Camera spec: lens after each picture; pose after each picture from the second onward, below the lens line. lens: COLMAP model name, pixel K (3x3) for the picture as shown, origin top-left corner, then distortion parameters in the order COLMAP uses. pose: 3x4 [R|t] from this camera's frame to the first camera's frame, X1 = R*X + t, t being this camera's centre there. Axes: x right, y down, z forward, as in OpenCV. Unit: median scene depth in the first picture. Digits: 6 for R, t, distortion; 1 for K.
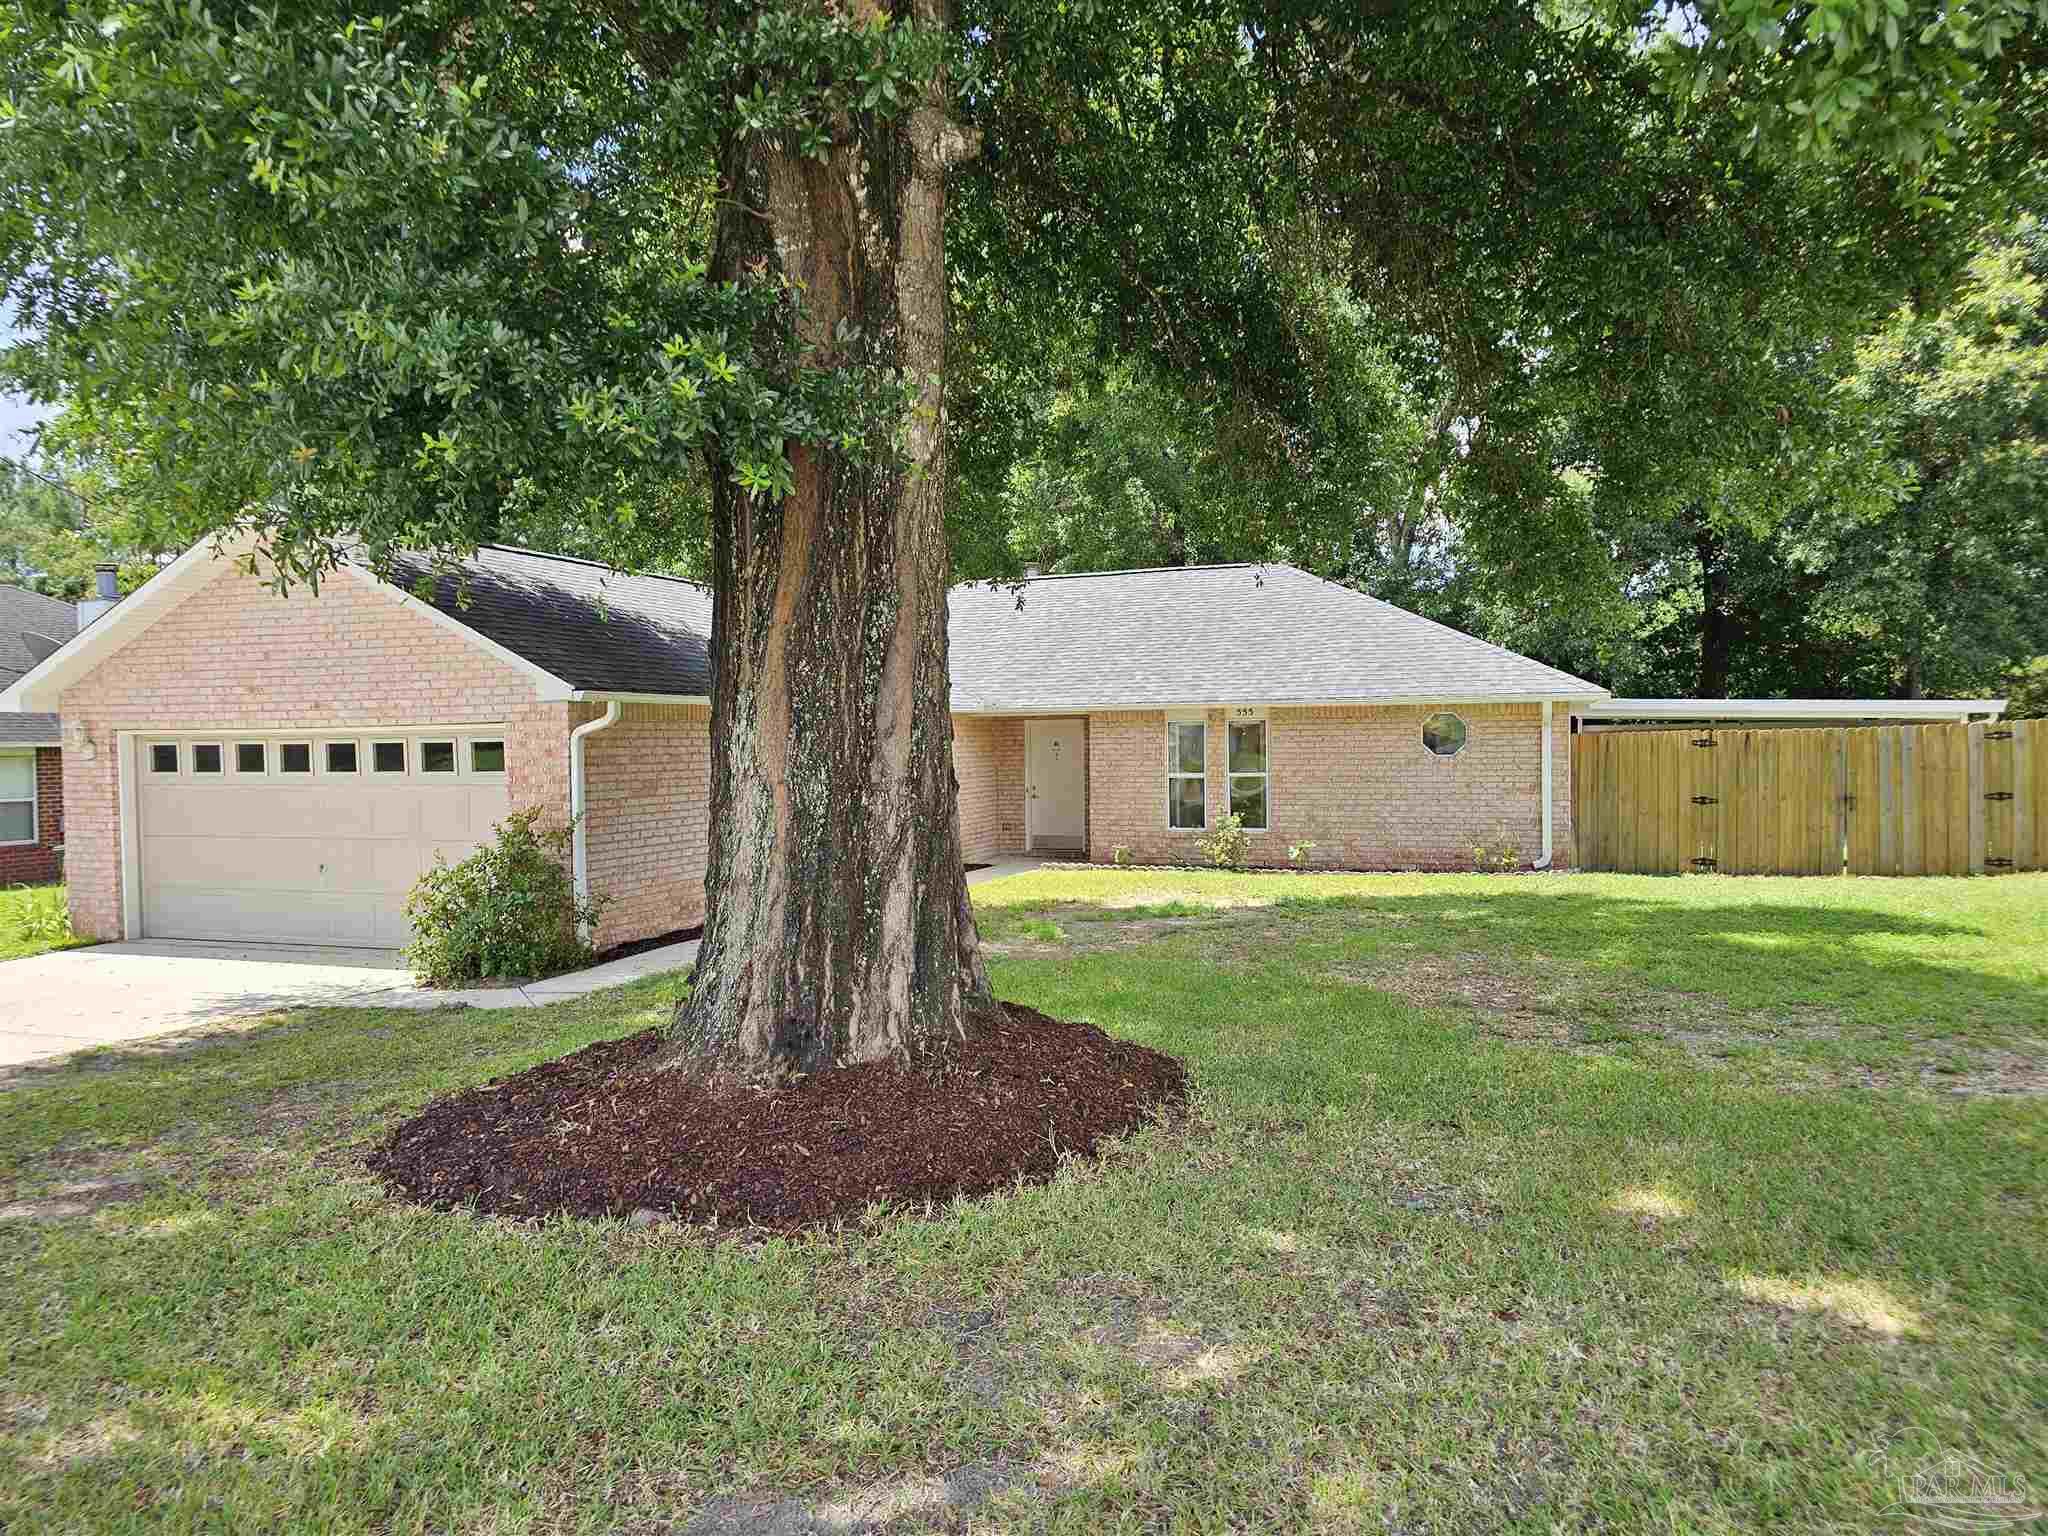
lens RADIAL K [[1359.8, 0, 1023.8], [0, 1359.8, 777.1], [0, 0, 1]] dist [0.058431, -0.047503]
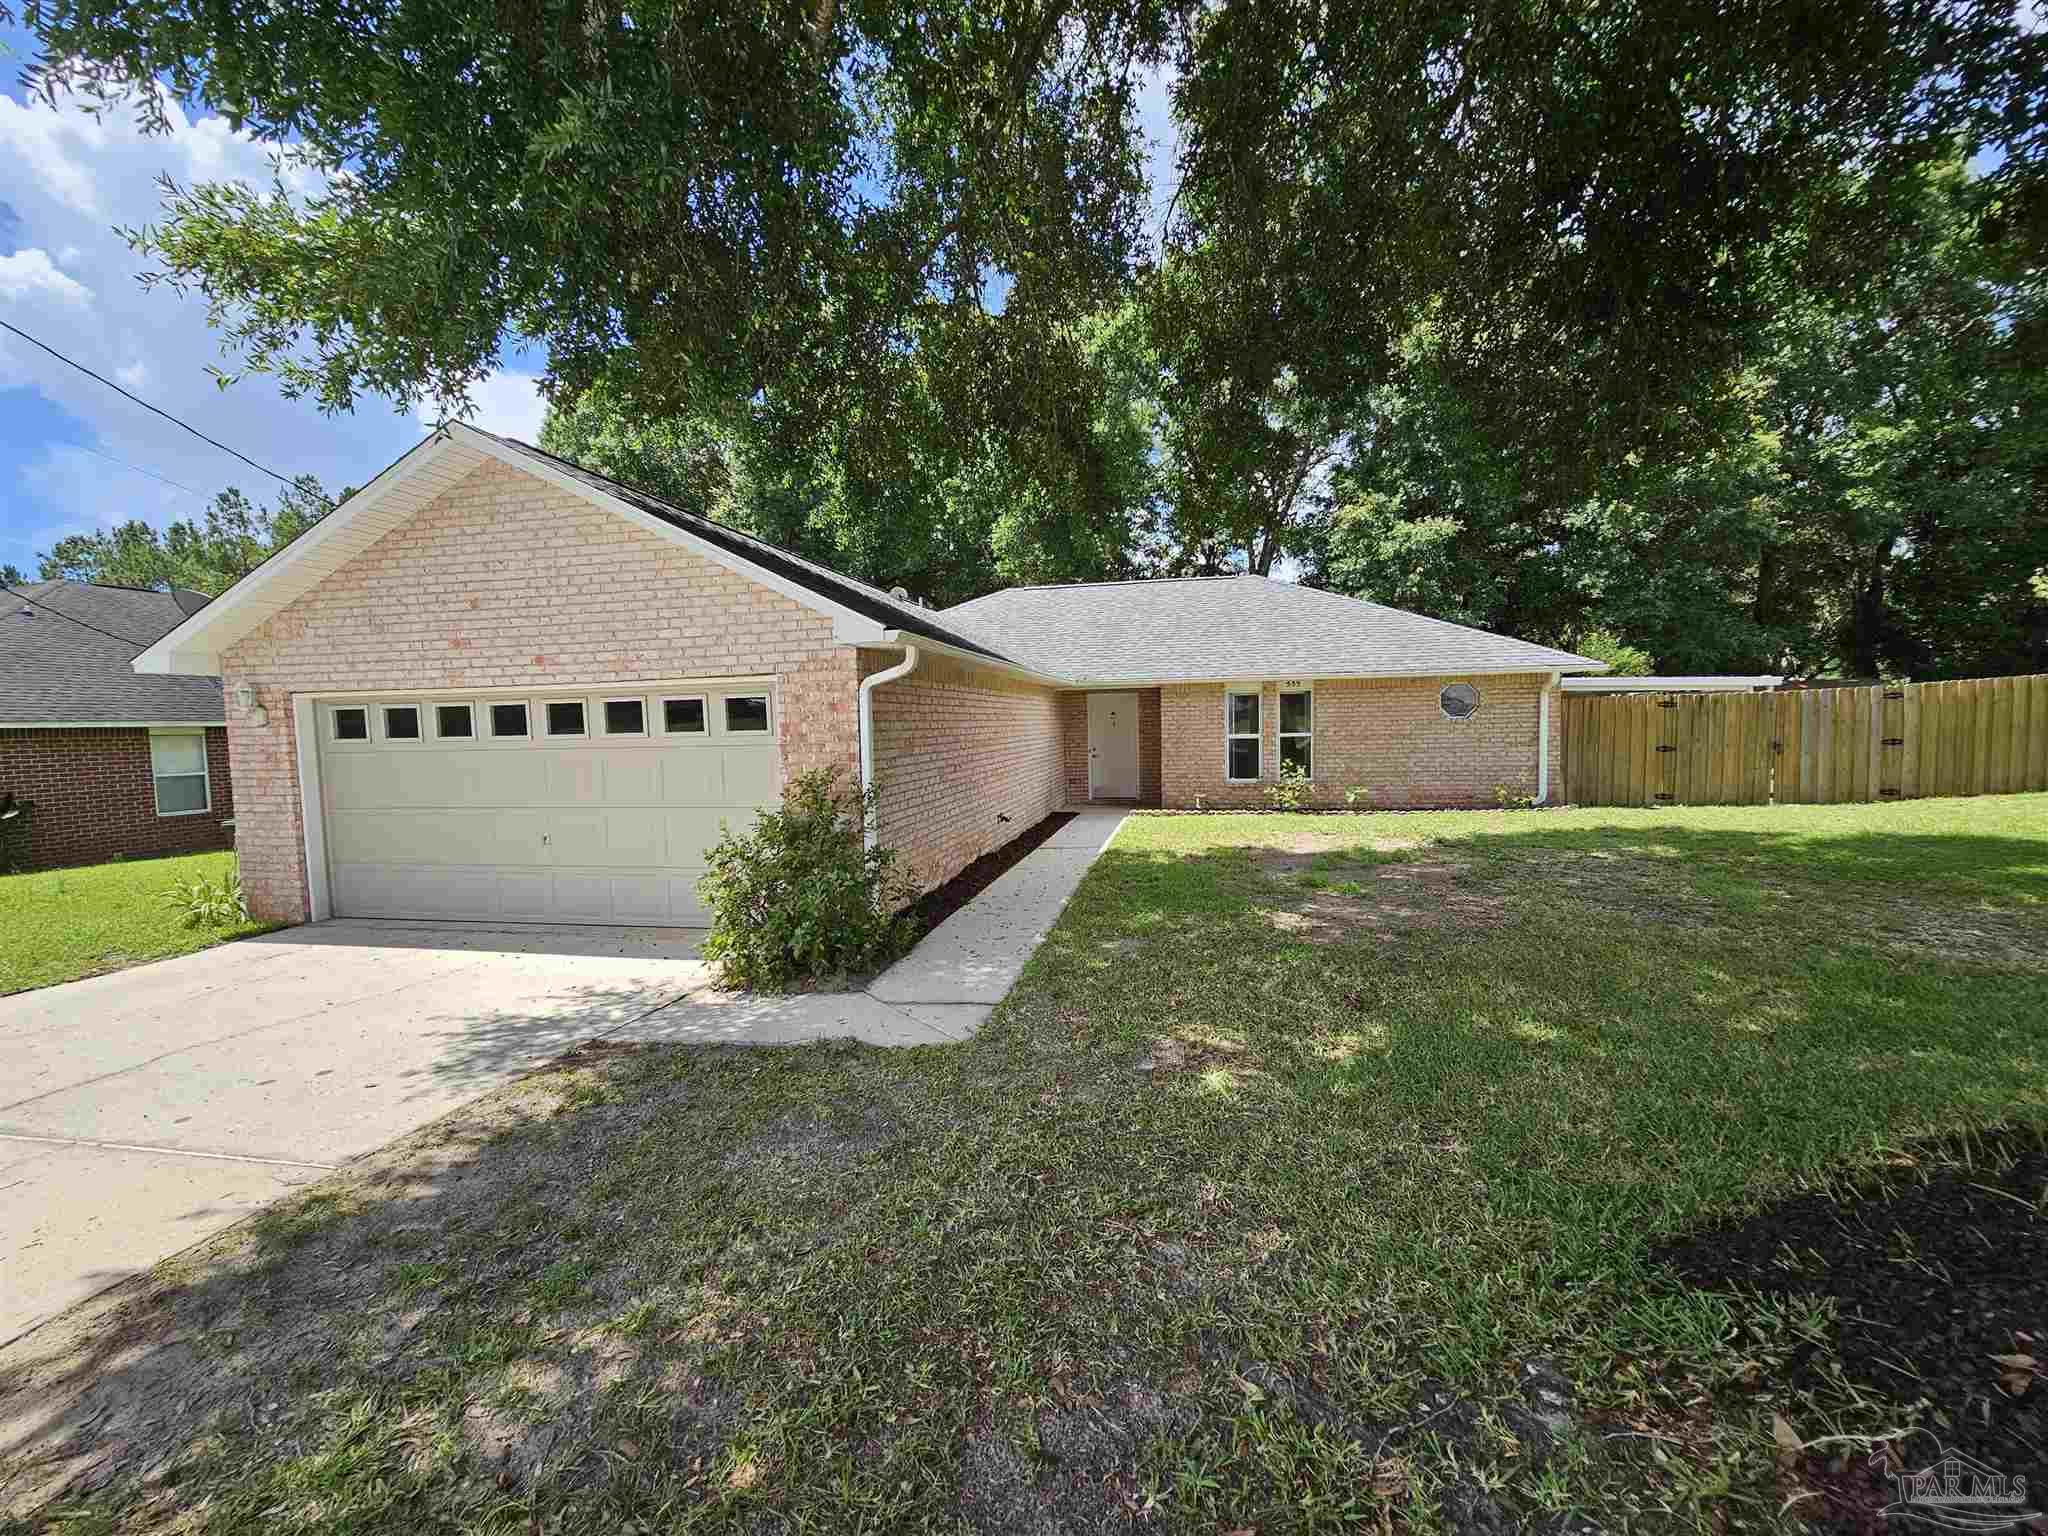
lens RADIAL K [[837.7, 0, 1028.1], [0, 837.7, 777.5], [0, 0, 1]] dist [-0.002475, -0.000209]
pose [[0.988532, -0.019536, 0.149741, -0.258410], [0.014283, 0.999247, 0.036075, 0.008416], [-0.150333, -0.033523, 0.988067, 0.378126]]
